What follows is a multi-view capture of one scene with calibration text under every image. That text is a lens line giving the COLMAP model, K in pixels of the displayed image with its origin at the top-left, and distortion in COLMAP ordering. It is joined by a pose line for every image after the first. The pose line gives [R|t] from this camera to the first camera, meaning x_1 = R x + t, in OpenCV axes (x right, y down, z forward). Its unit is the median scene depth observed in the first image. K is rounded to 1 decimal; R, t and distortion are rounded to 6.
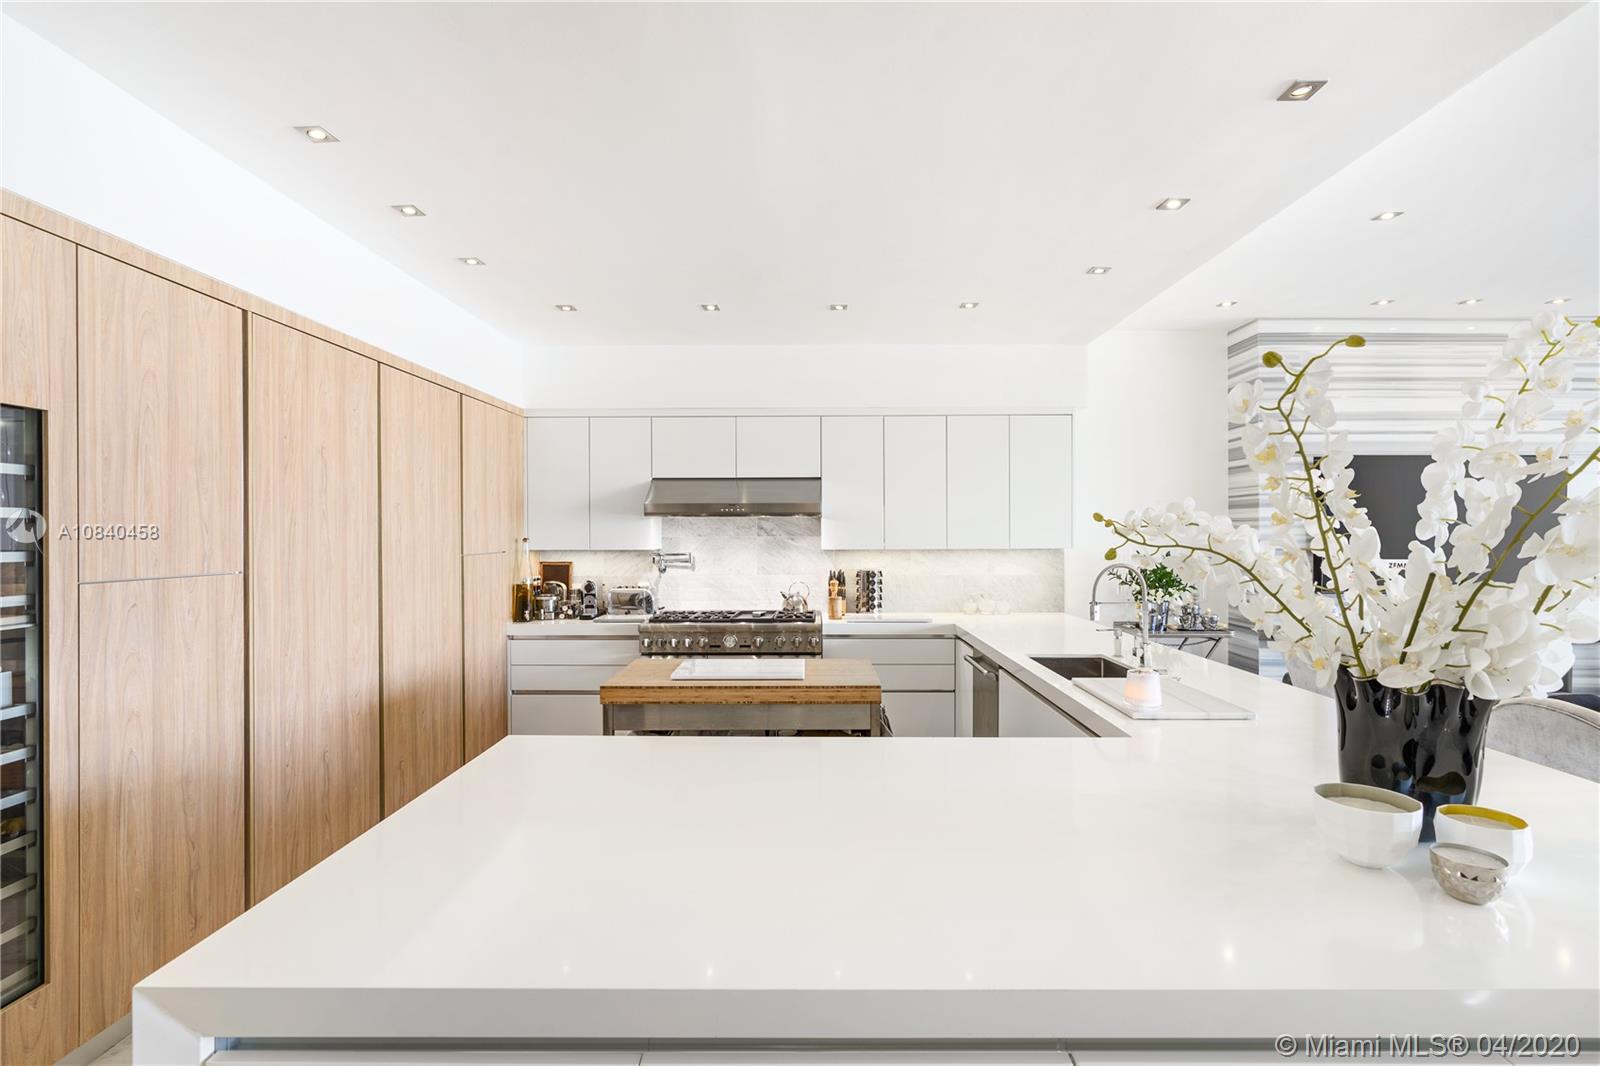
lens RADIAL K [[749.5, 0, 798.2], [0, 749.5, 536.4], [0, 0, 1]] dist [-0.008954, 0.000973]
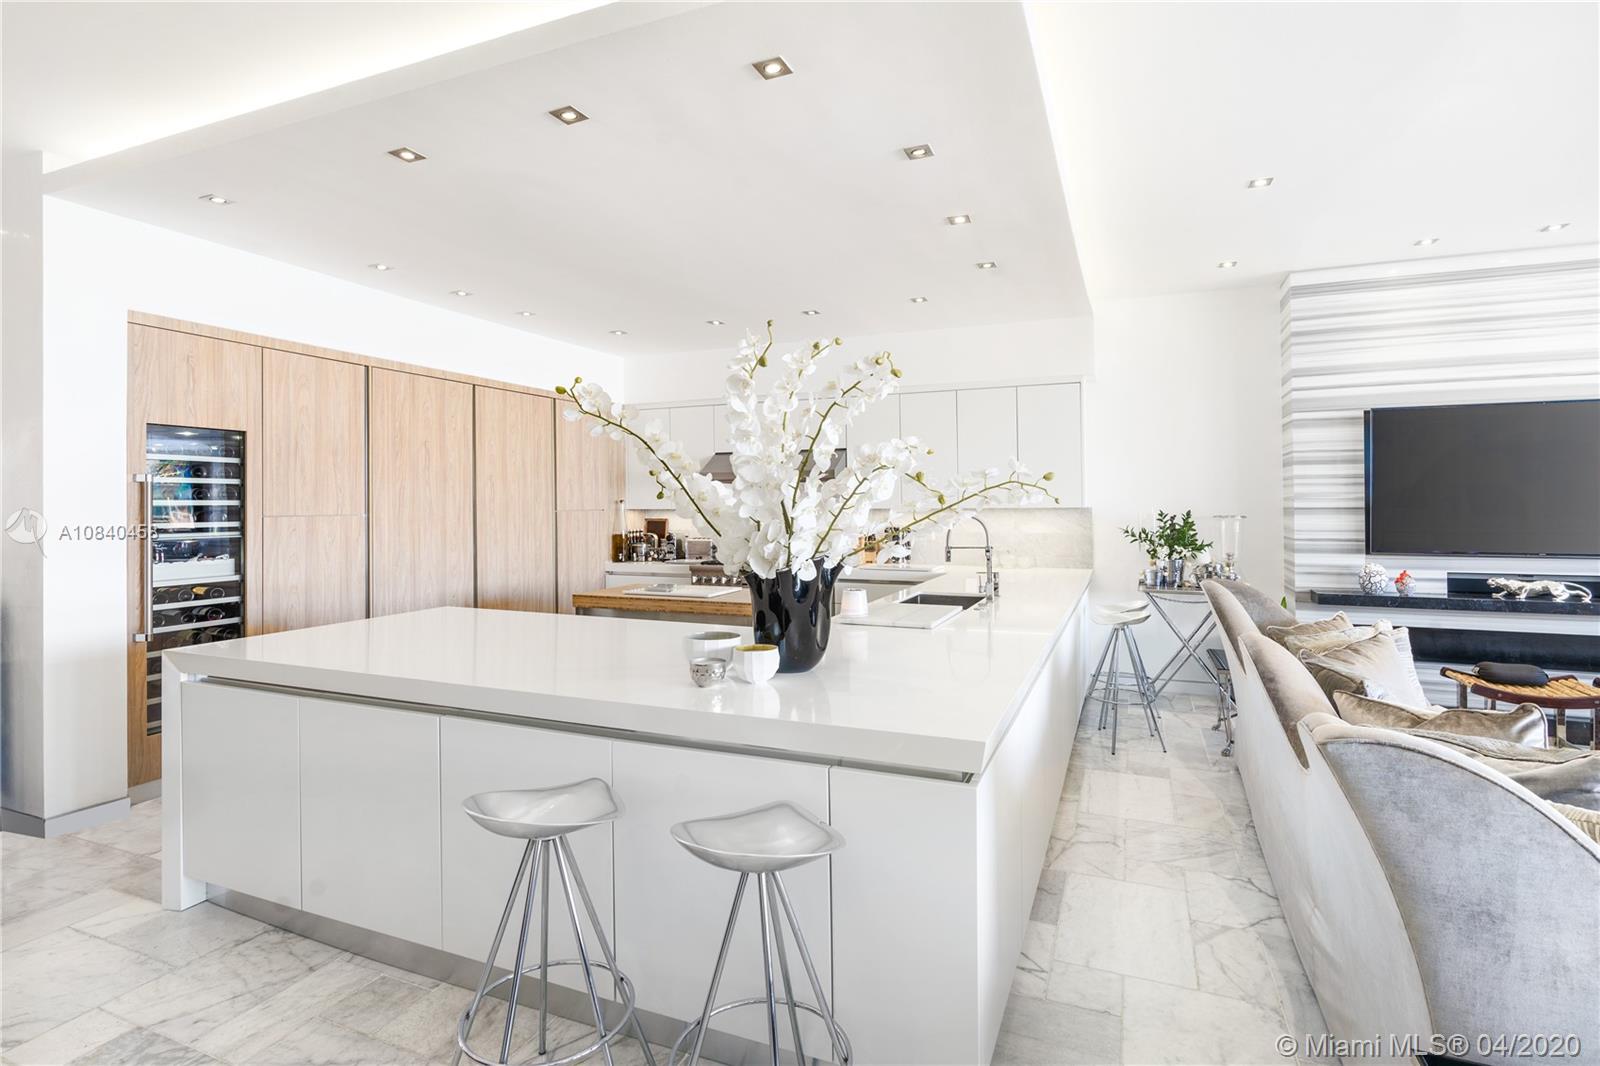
lens RADIAL K [[749.5, 0, 837.5], [0, 749.5, 501.9], [0, 0, 1]] dist [-0.008954, 0.000973]
pose [[0.938624, -0.006946, -0.344873, 0.742118], [0.003759, 0.999944, -0.009911, 0.031509], [0.344922, 0.008006, 0.938597, -0.219298]]
